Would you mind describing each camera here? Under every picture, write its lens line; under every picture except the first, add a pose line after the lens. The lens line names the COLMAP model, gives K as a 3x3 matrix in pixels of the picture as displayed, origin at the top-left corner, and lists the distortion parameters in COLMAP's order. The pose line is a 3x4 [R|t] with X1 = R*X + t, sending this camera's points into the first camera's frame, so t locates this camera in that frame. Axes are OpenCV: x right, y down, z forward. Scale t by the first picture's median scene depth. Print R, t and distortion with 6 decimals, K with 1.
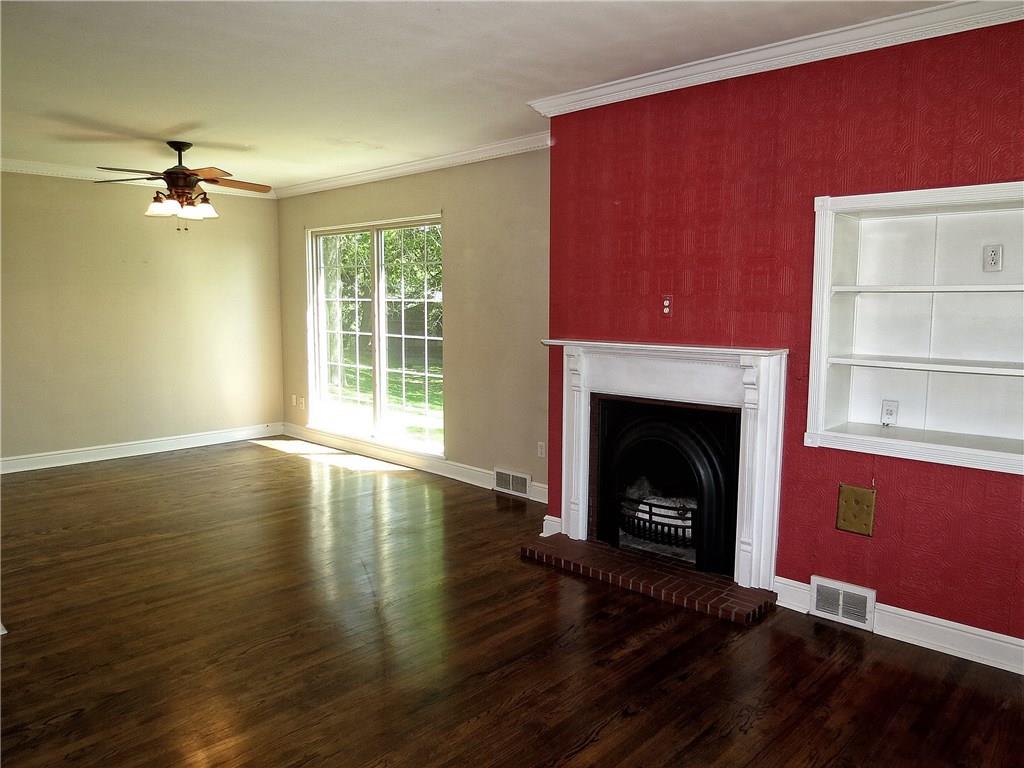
lens RADIAL K [[722.9, 0, 511.2], [0, 722.9, 383.5], [0, 0, 1]] dist [-0.045462, -0.003387]
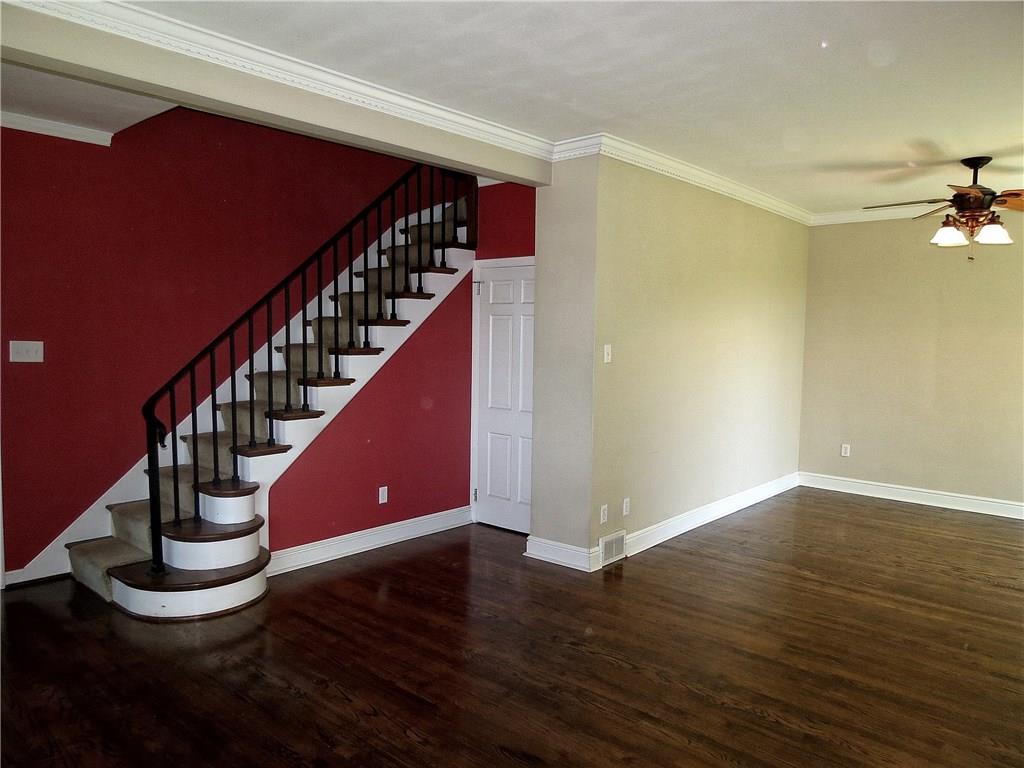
lens RADIAL K [[722.9, 0, 511.4], [0, 722.9, 384.8], [0, 0, 1]] dist [-0.045462, -0.003387]
pose [[0.042805, 0.073889, -0.996347, 0.410974], [-0.131680, 0.988979, 0.067685, -0.052696], [0.990368, 0.128302, 0.052063, 0.455446]]
